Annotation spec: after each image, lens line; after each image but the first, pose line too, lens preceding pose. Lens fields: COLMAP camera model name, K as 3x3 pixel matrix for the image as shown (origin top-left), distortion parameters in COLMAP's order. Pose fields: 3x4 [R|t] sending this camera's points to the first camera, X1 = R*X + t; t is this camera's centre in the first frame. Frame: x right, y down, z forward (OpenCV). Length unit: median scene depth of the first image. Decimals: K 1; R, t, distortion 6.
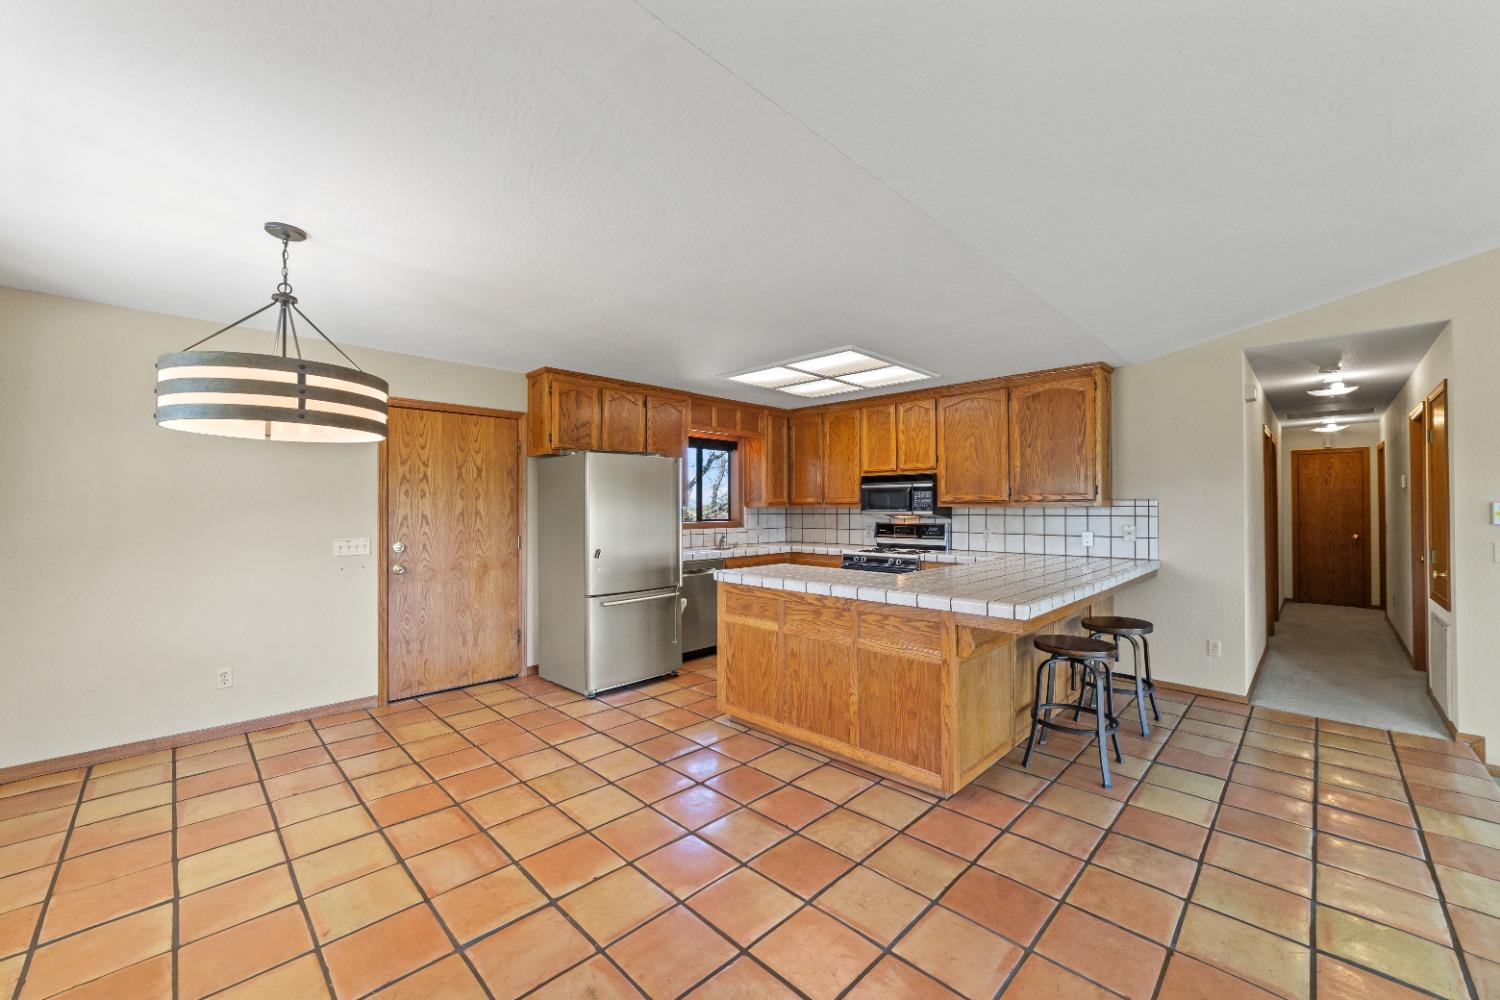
lens RADIAL K [[587.0, 0, 744.4], [0, 587.0, 496.2], [0, 0, 1]] dist [-0.025049, 0.009844]
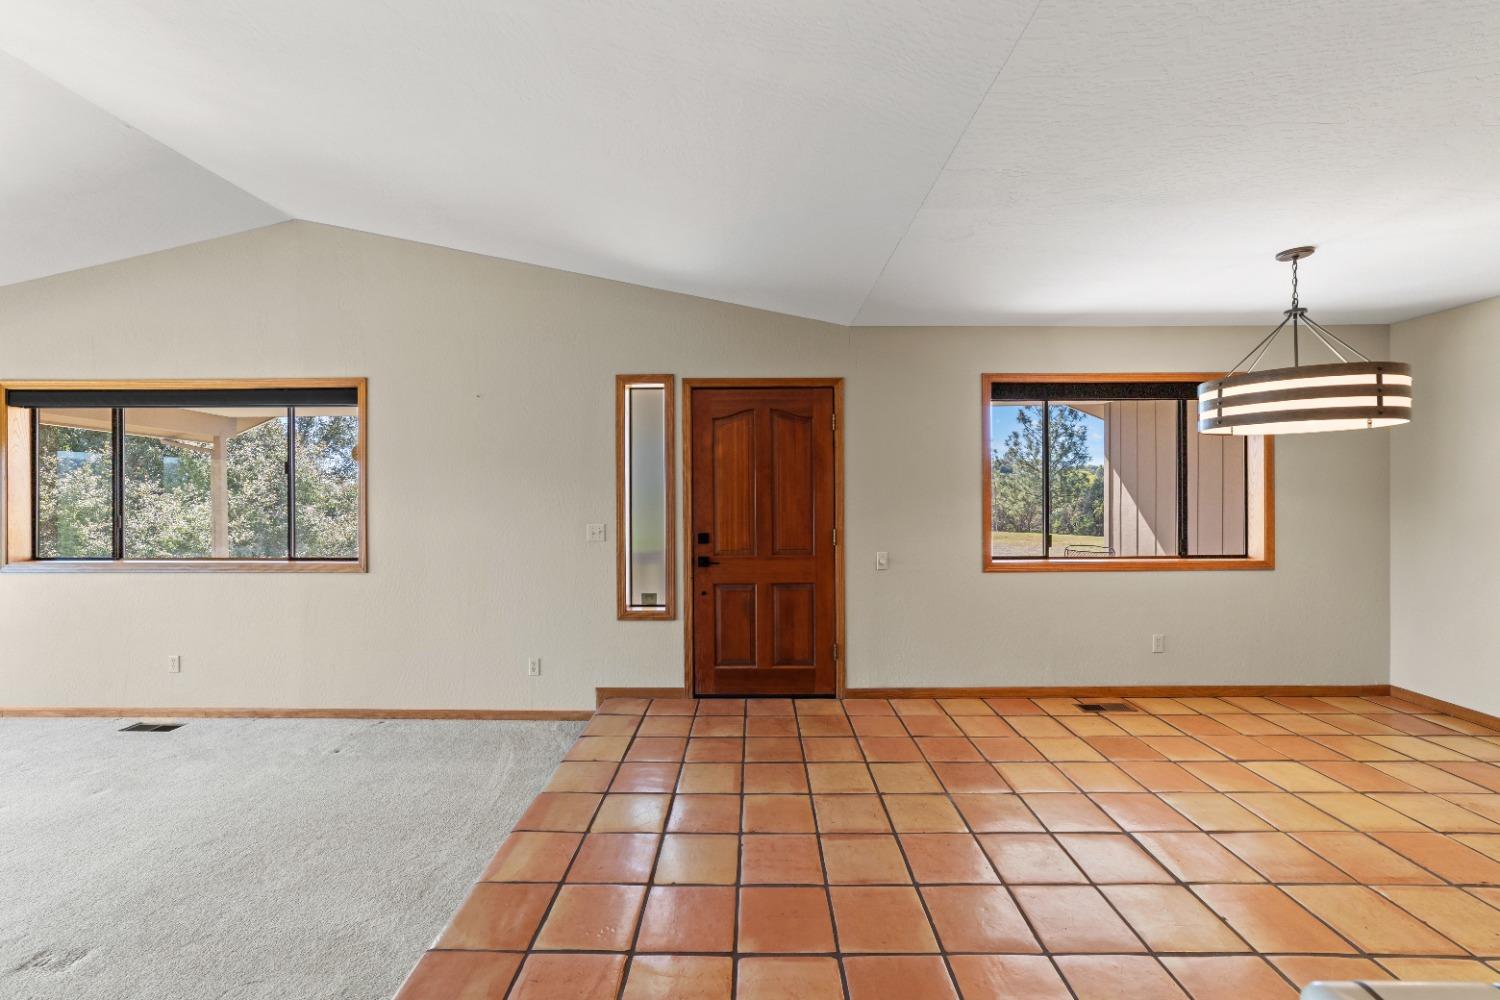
lens RADIAL K [[587.0, 0, 744.4], [0, 587.0, 496.2], [0, 0, 1]] dist [-0.025049, 0.009844]
pose [[-0.717074, 0.009310, -0.696935, 0.412049], [0.019234, 0.999794, -0.006434, 0.006813], [0.696732, -0.018018, -0.717105, 0.543453]]
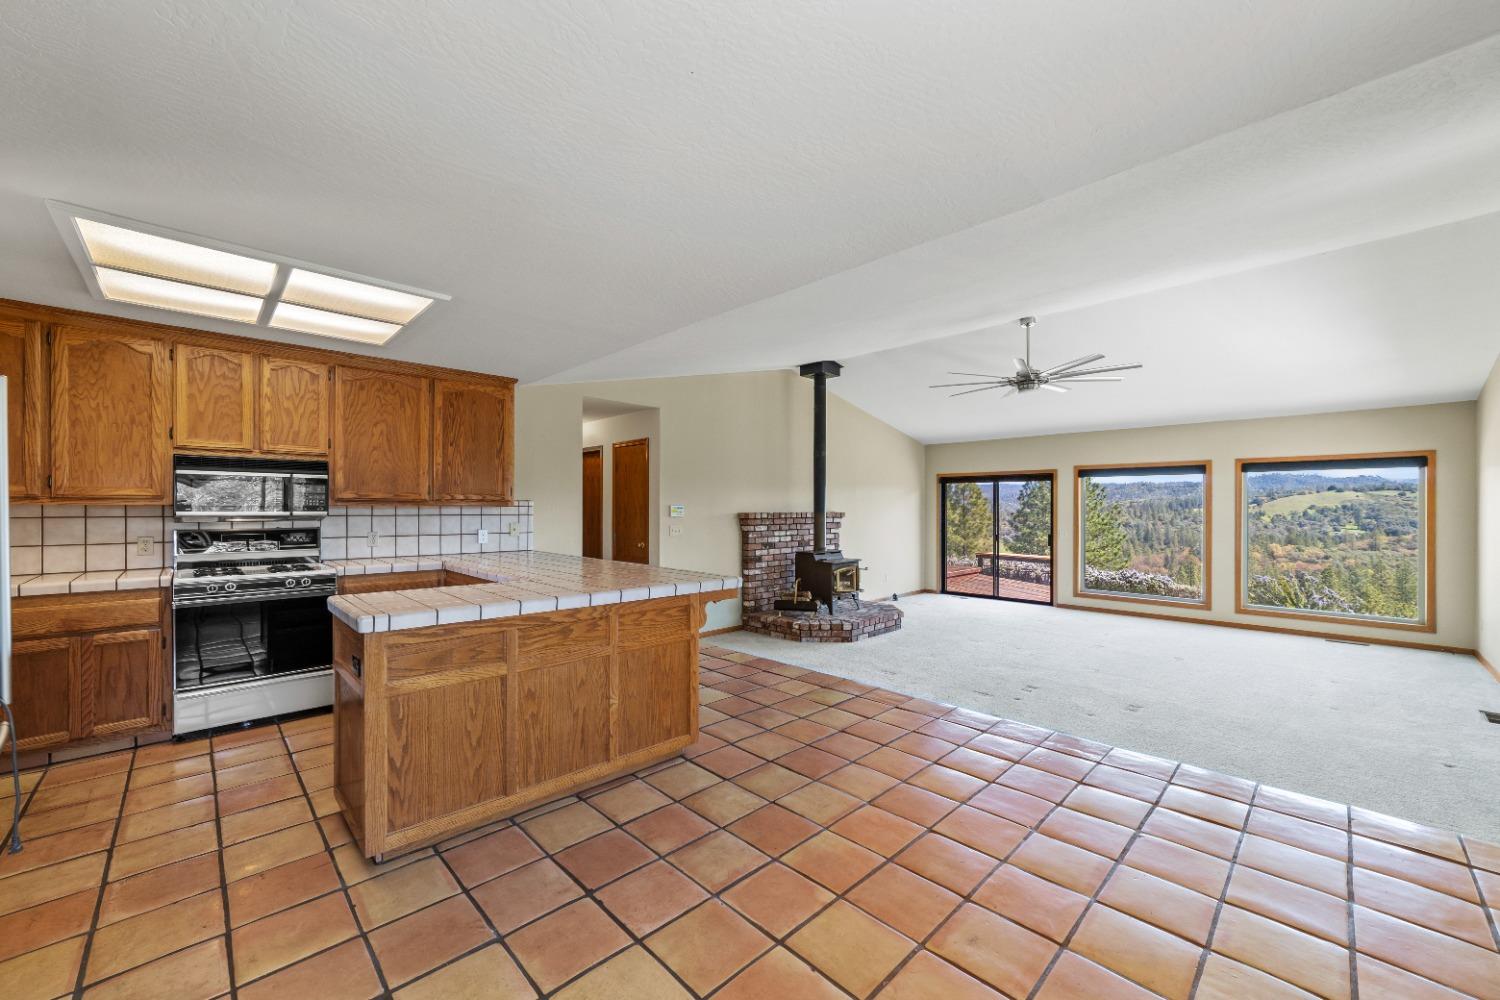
lens RADIAL K [[586.1, 0, 745.5], [0, 586.1, 507.8], [0, 0, 1]] dist [-0.024394, 0.010517]
pose [[0.019386, 0.001651, 0.999811, -0.507691], [-0.021175, 0.999775, -0.001241, 0.012058], [-0.999588, -0.021147, 0.019416, 0.523055]]
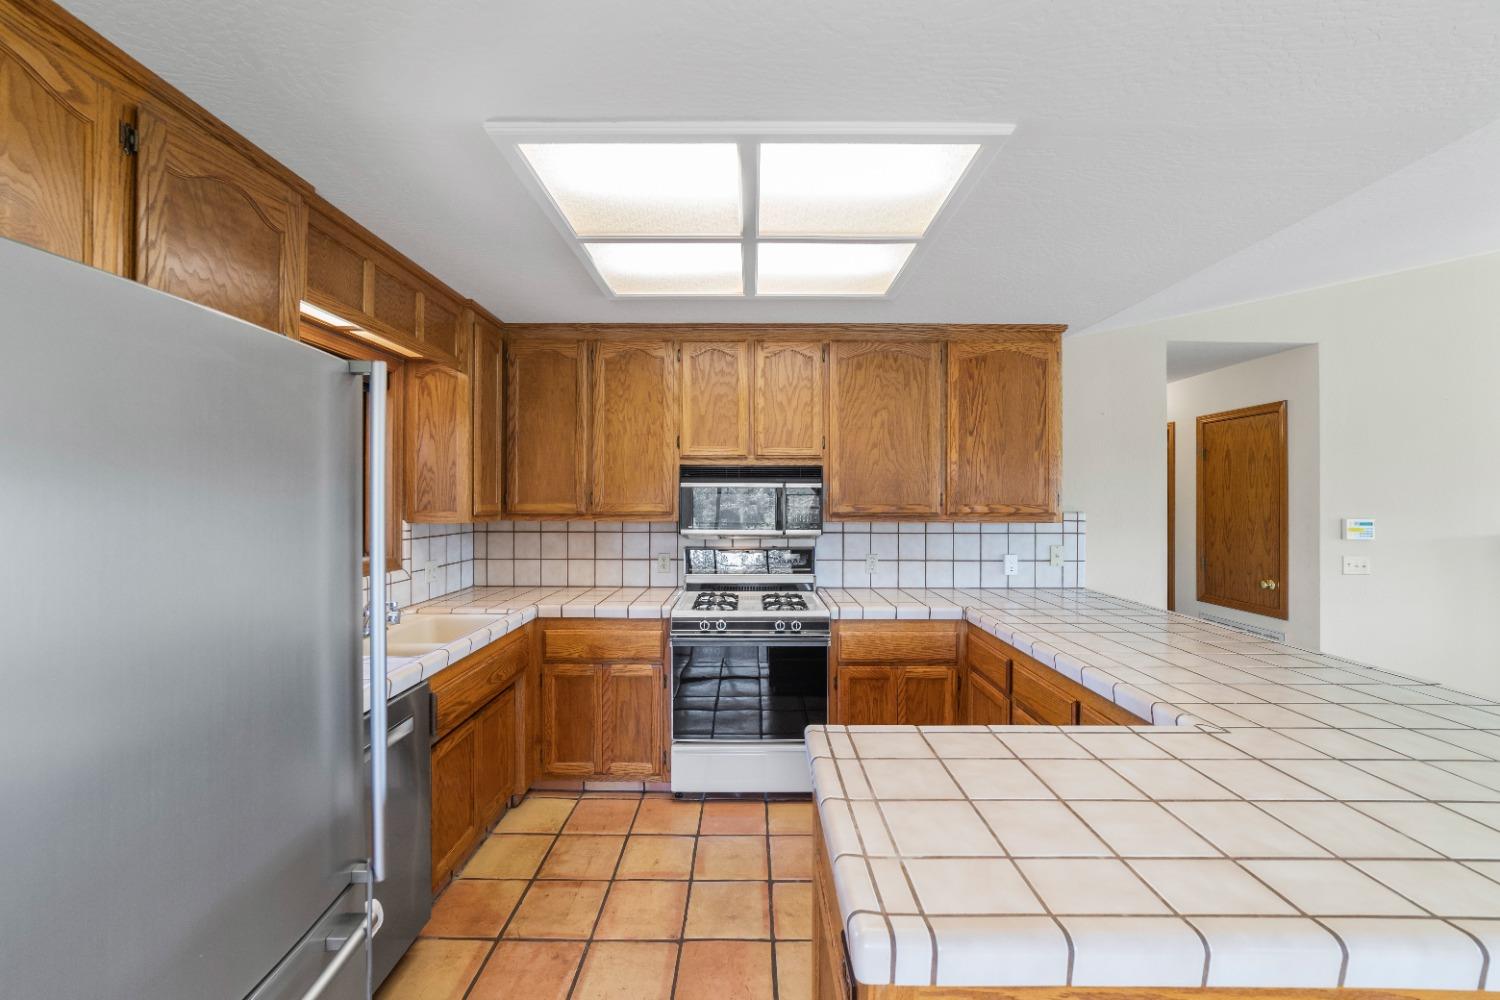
lens RADIAL K [[580.1, 0, 744.5], [0, 580.1, 499.2], [0, 0, 1]] dist [-0.024694, 0.009852]
pose [[0.715317, 0.005129, 0.698781, -0.175744], [-0.017625, 0.999787, 0.010704, -0.012663], [-0.698578, -0.019973, 0.715256, 0.754011]]
